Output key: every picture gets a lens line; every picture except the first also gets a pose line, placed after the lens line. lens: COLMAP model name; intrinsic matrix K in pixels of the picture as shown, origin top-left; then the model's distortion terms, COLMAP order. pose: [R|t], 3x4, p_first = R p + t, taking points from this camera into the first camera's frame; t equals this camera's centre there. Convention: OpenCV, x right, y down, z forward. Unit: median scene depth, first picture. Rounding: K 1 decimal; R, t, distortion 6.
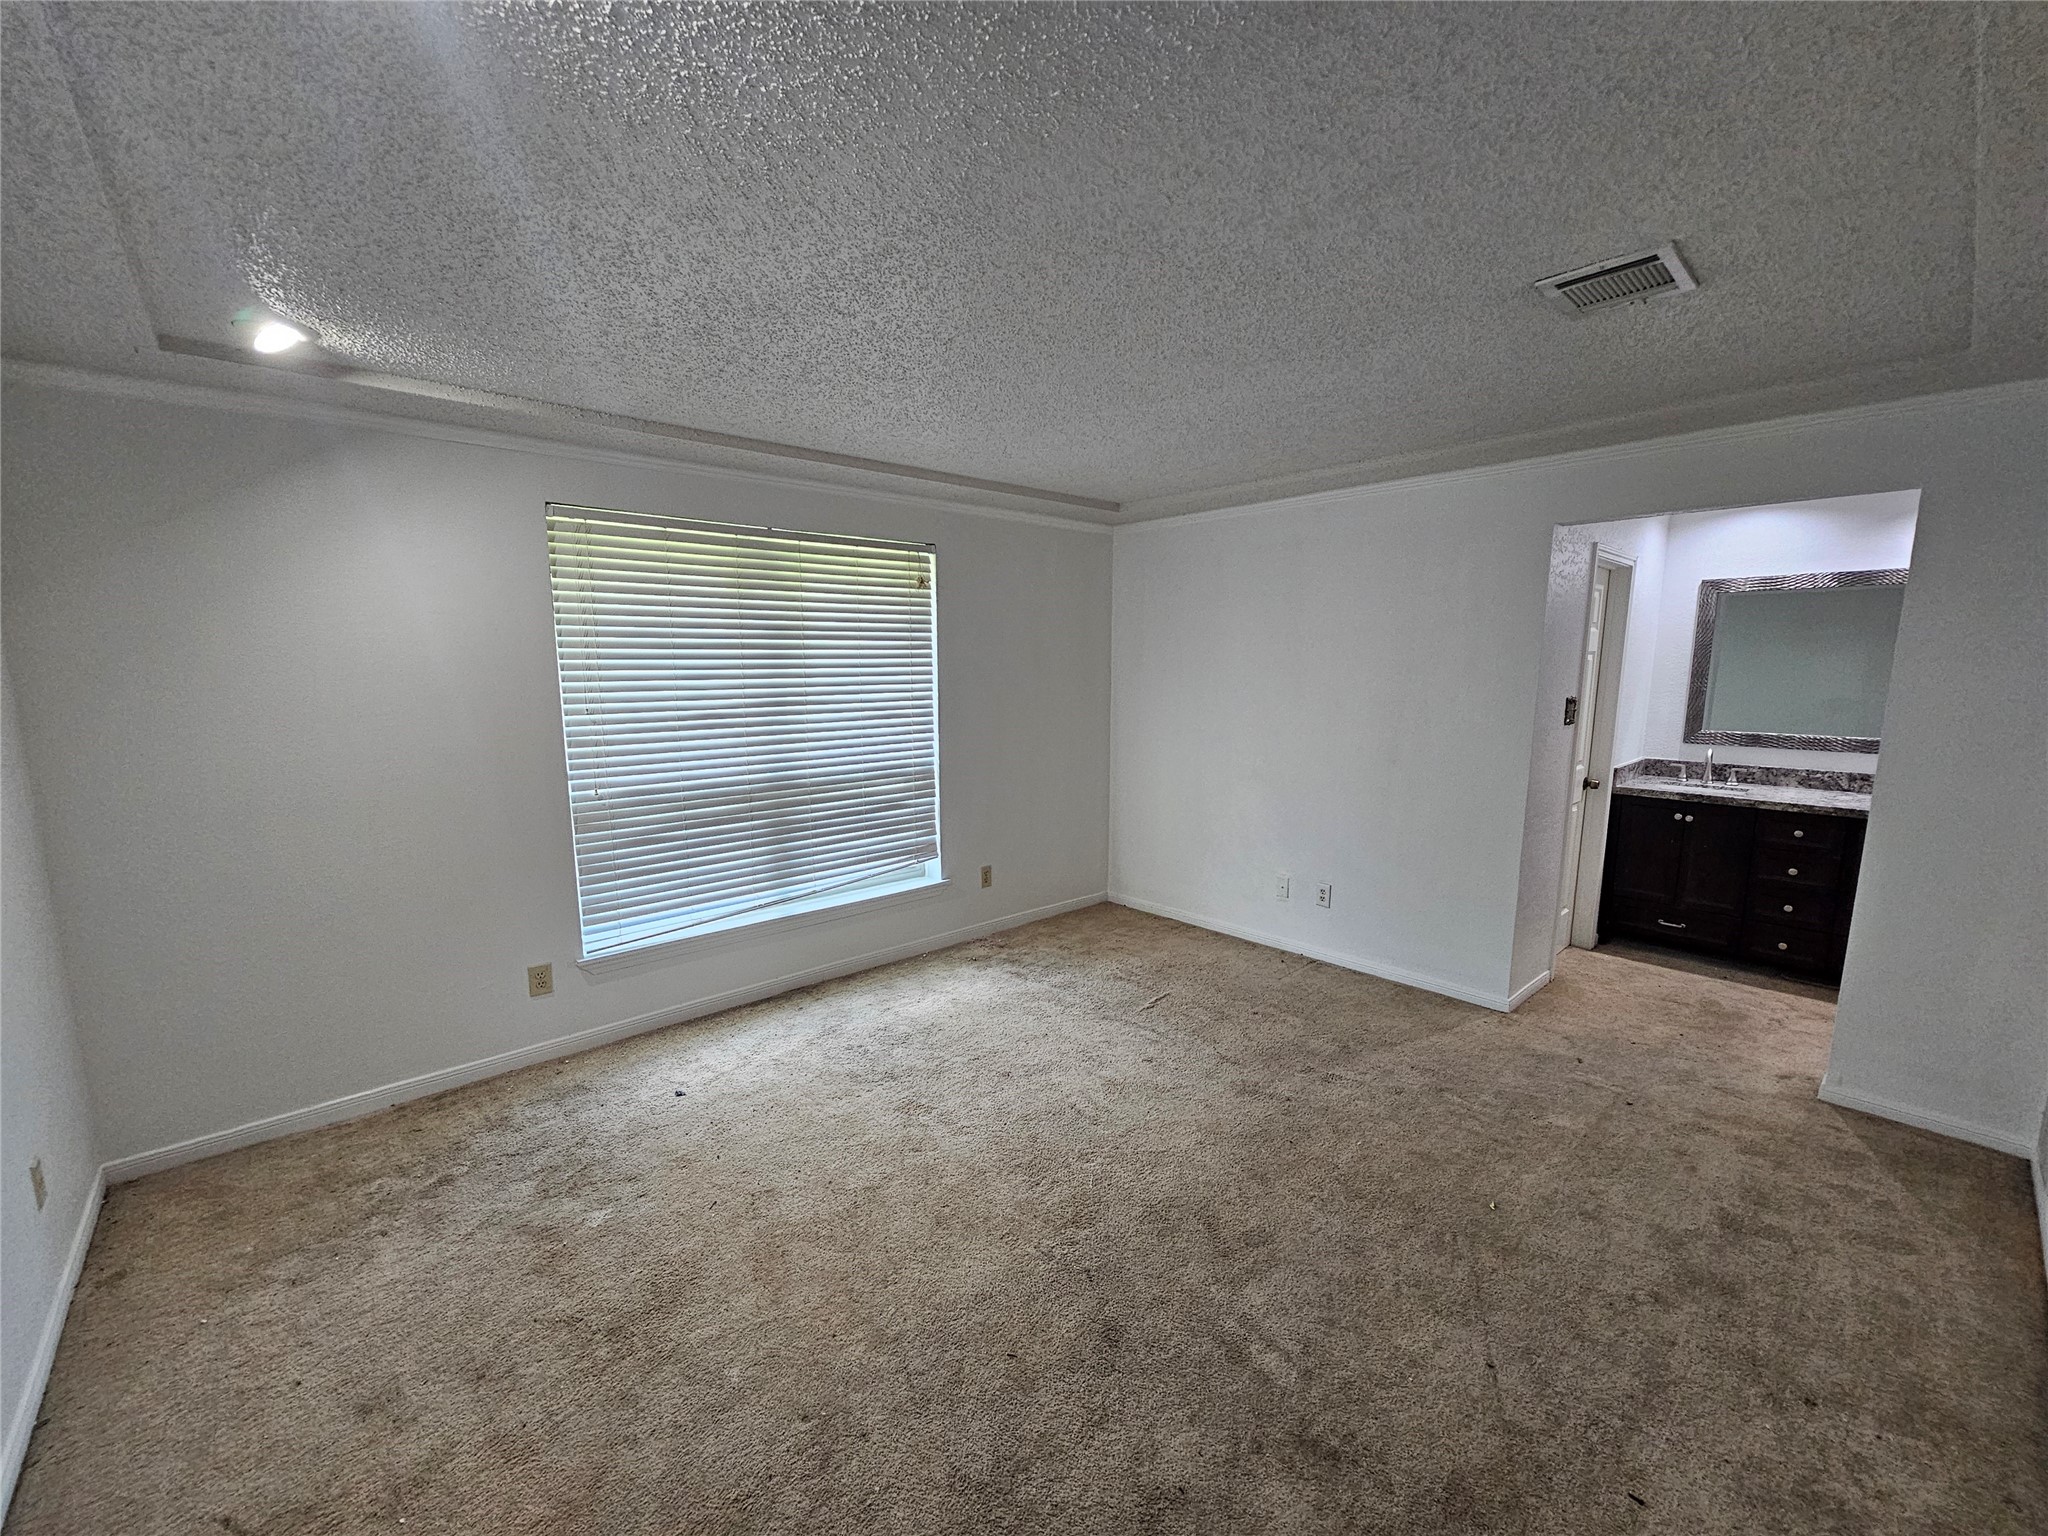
lens RADIAL K [[840.3, 0, 1023.0], [0, 840.3, 780.6], [0, 0, 1]] dist [0.000546, 0.001417]
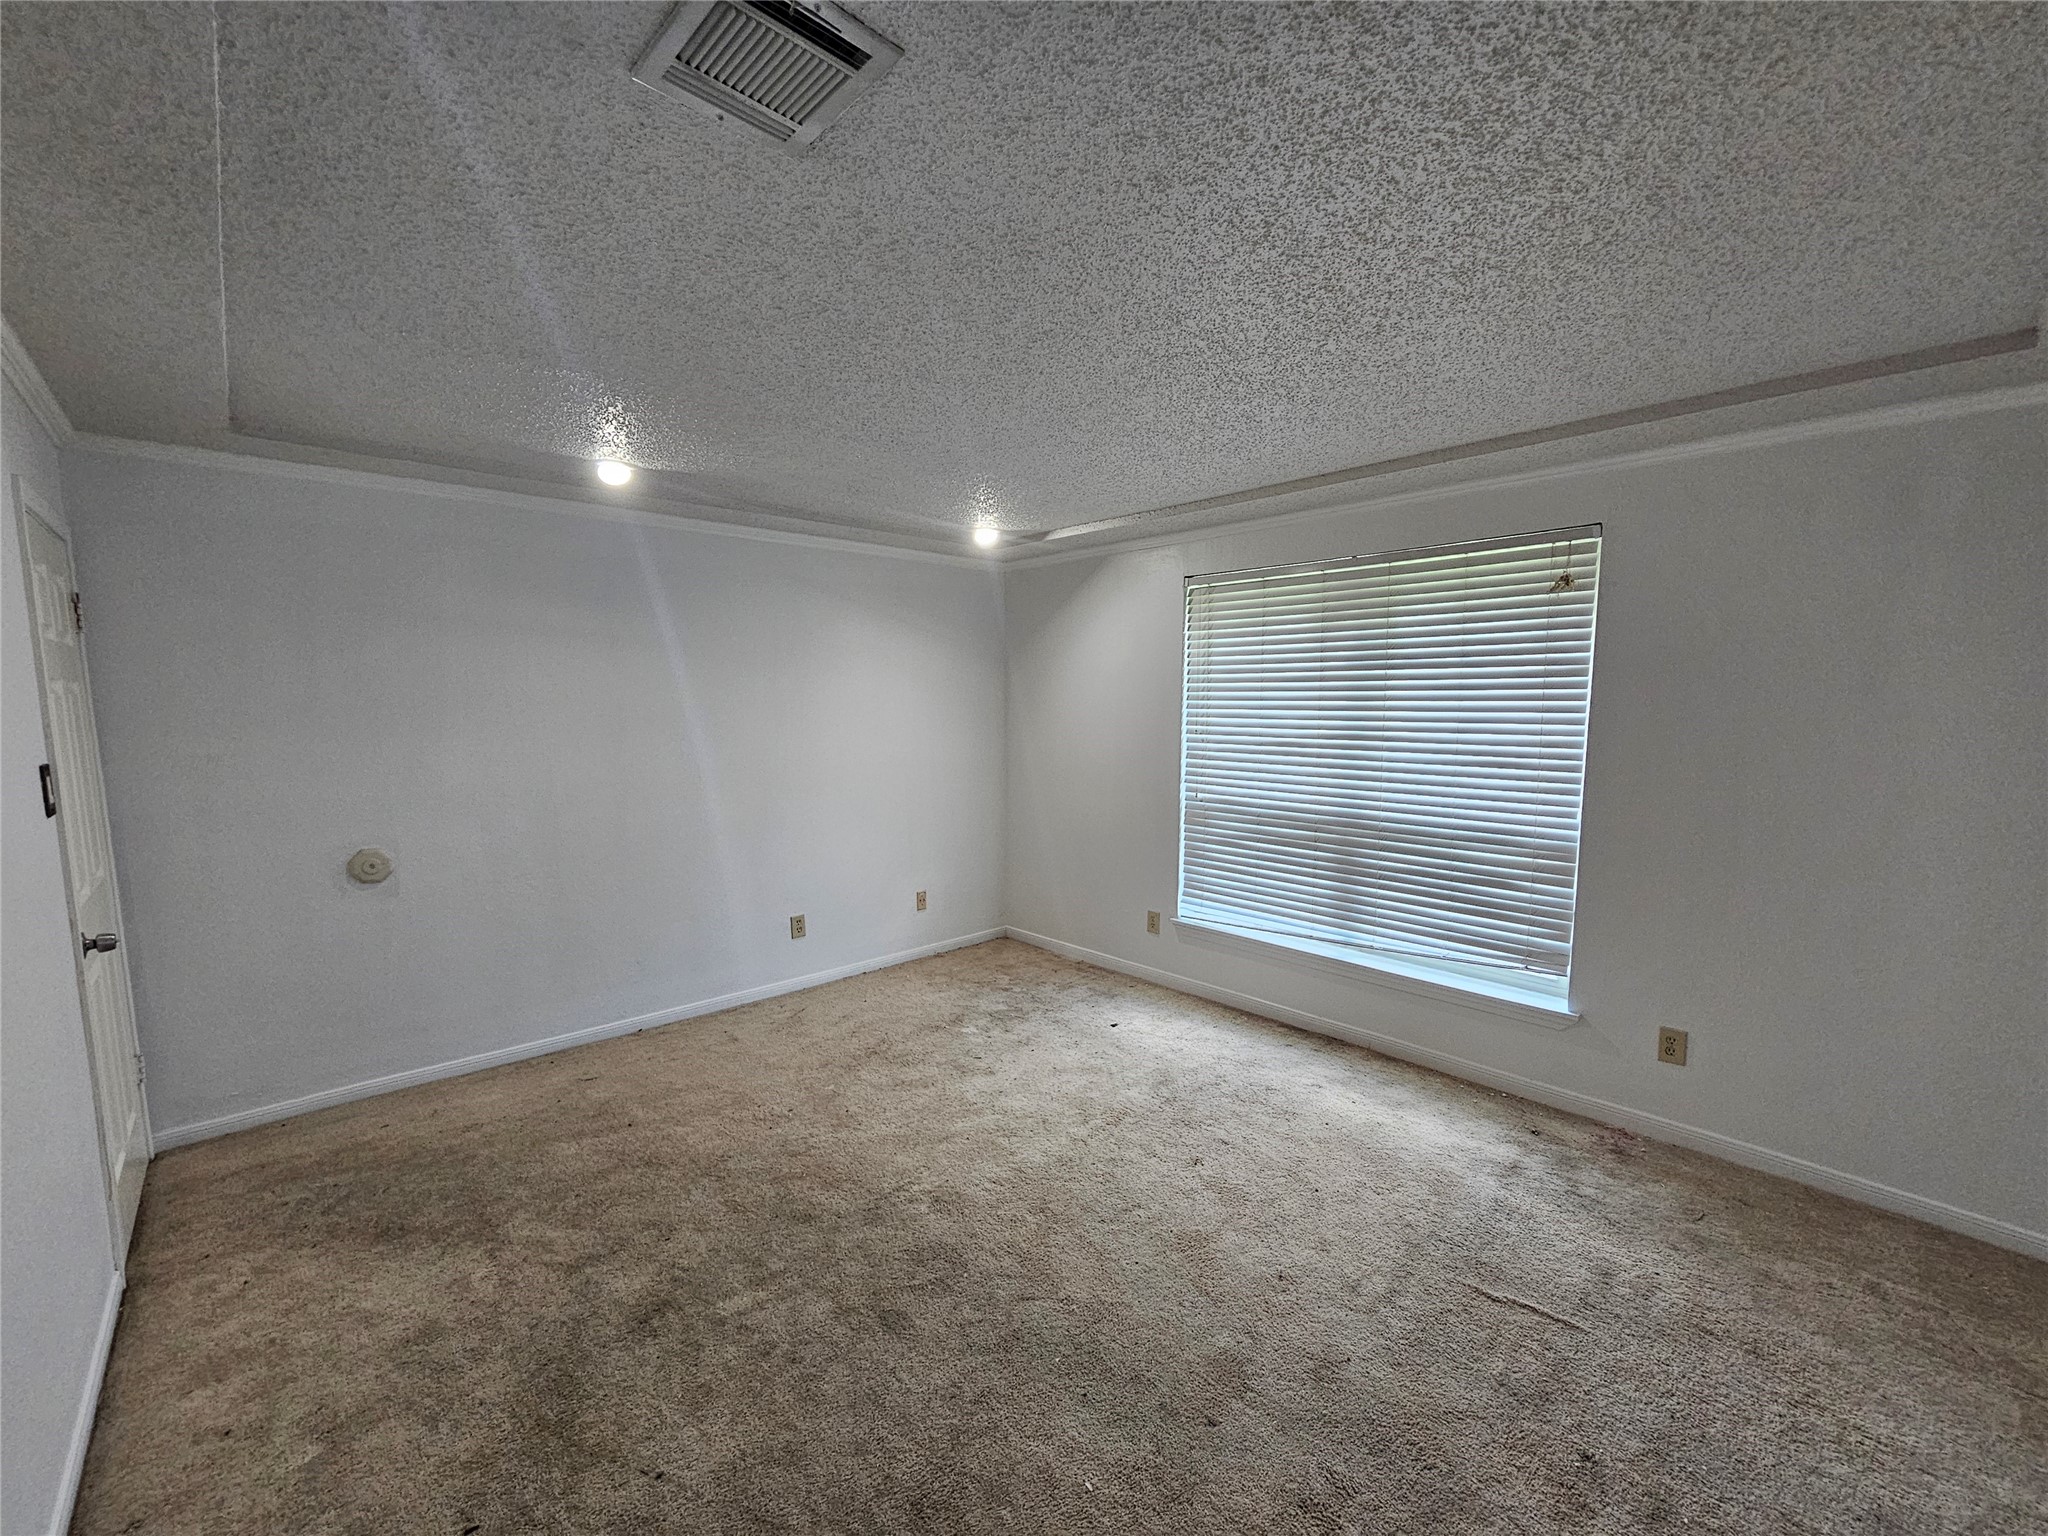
lens RADIAL K [[840.3, 0, 1013.8], [0, 840.3, 781.9], [0, 0, 1]] dist [0.000546, 0.001417]
pose [[0.010902, 0.104823, -0.994431, 0.934112], [-0.141695, 0.984617, 0.102235, -0.119457], [0.989850, 0.139792, 0.025587, 0.848306]]
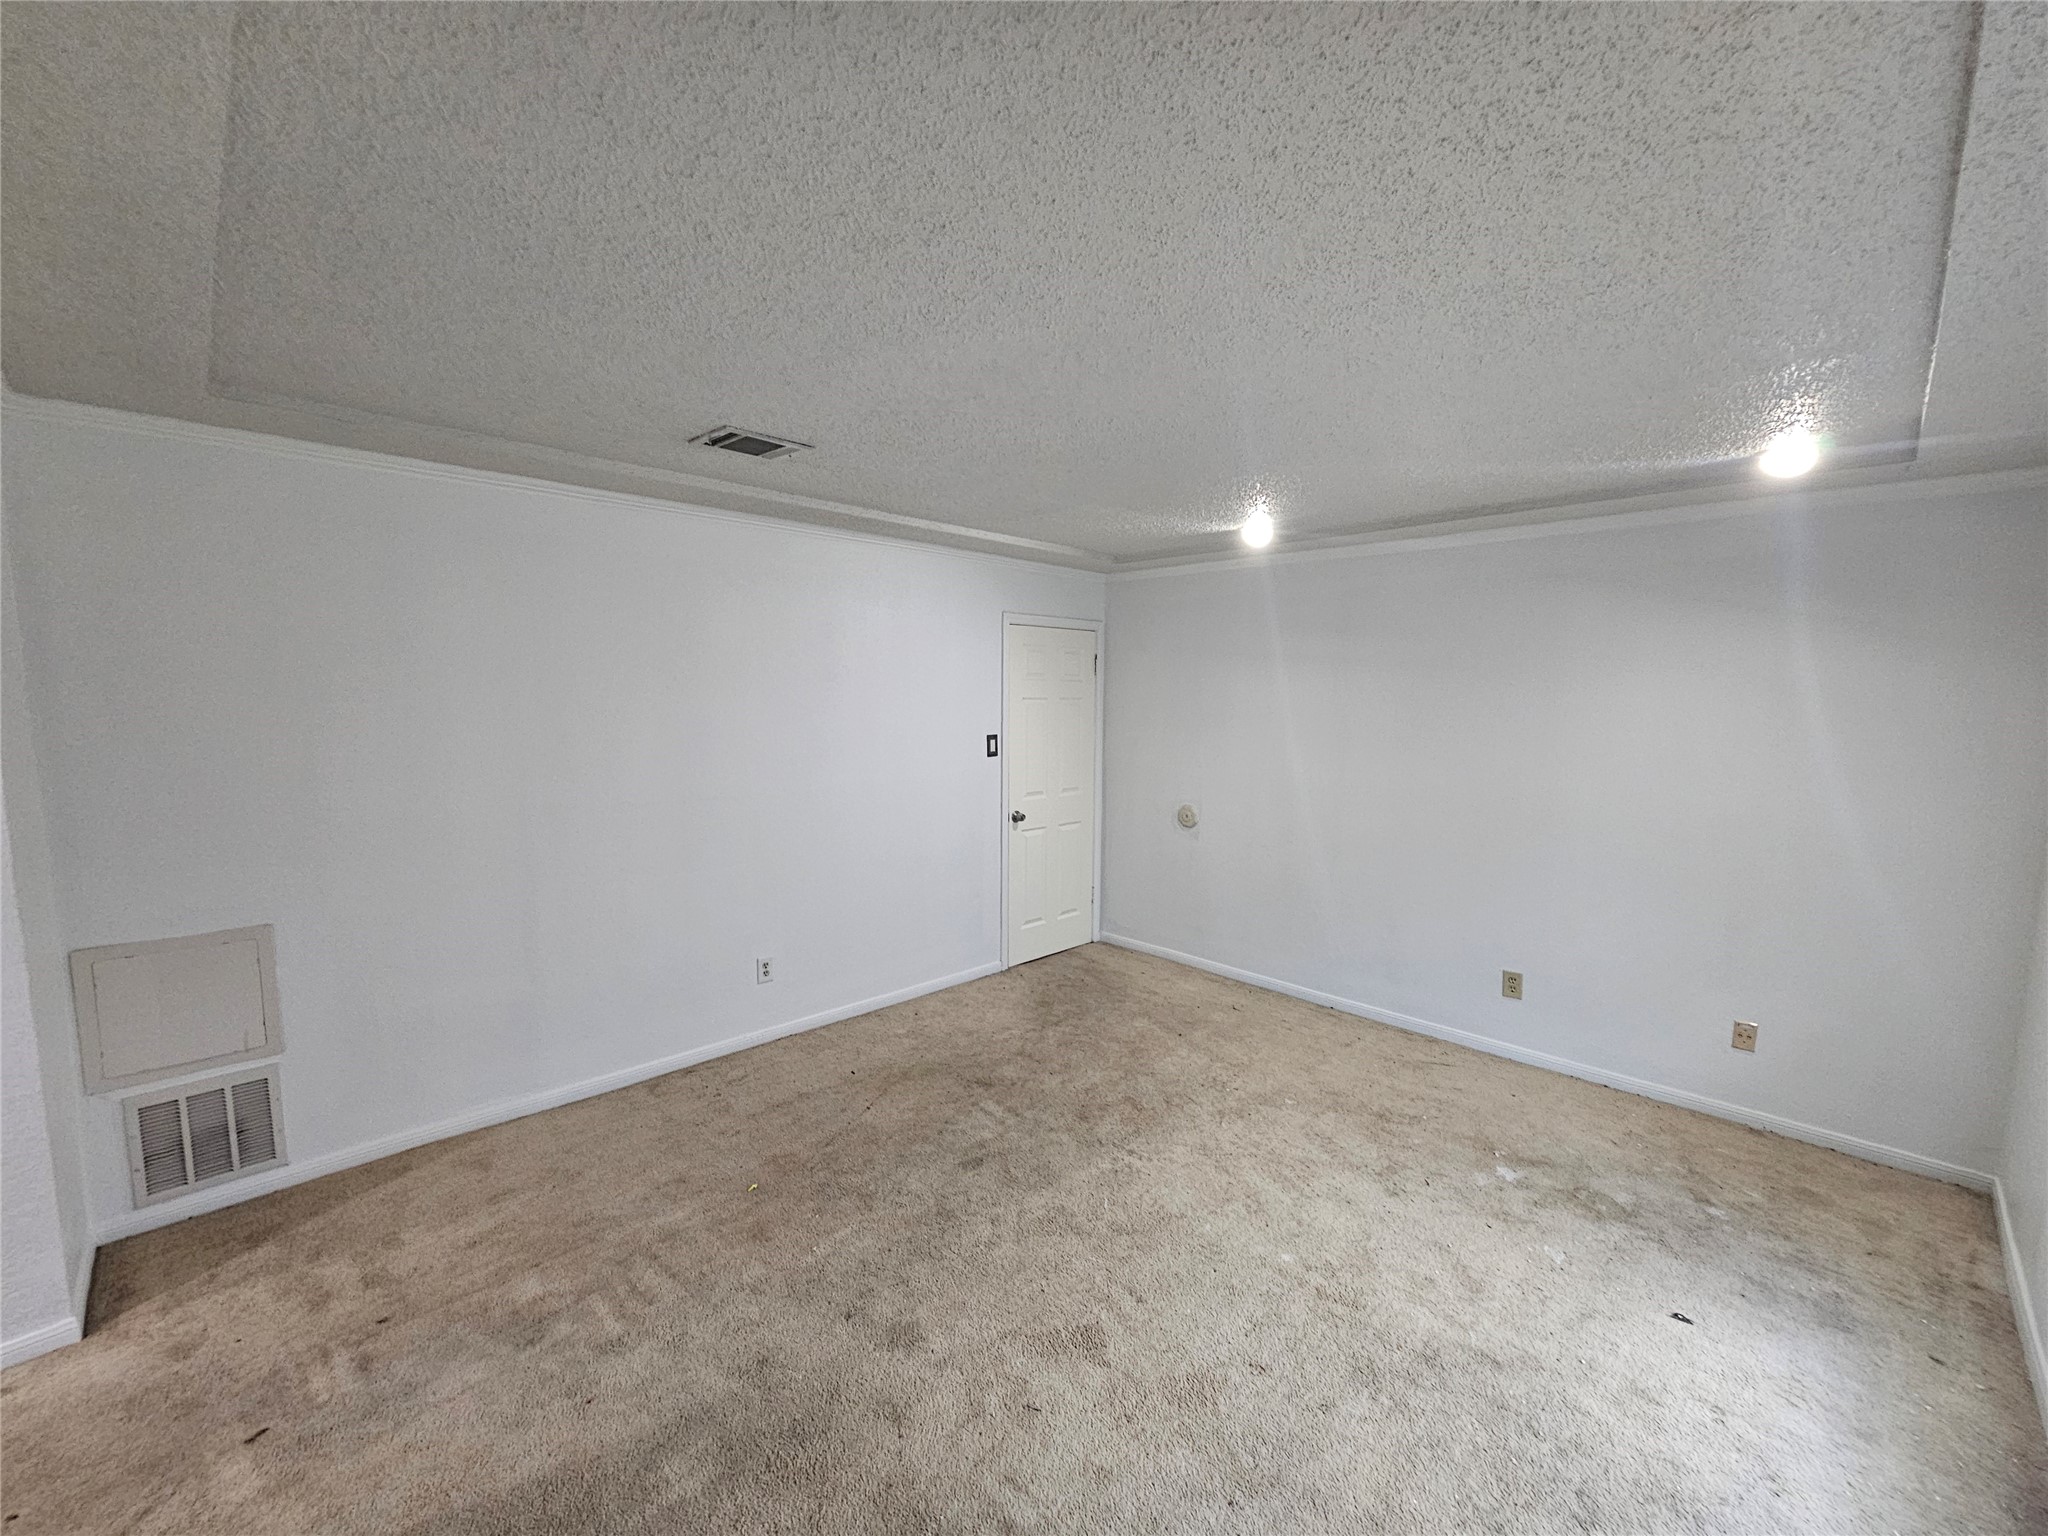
lens RADIAL K [[840.3, 0, 1030.3], [0, 840.3, 784.9], [0, 0, 1]] dist [0.000546, 0.001417]
pose [[-0.998471, -0.000887, -0.055267, 0.214844], [-0.014673, 0.968251, 0.249549, -0.274071], [0.053291, 0.249978, -0.966784, 1.735518]]
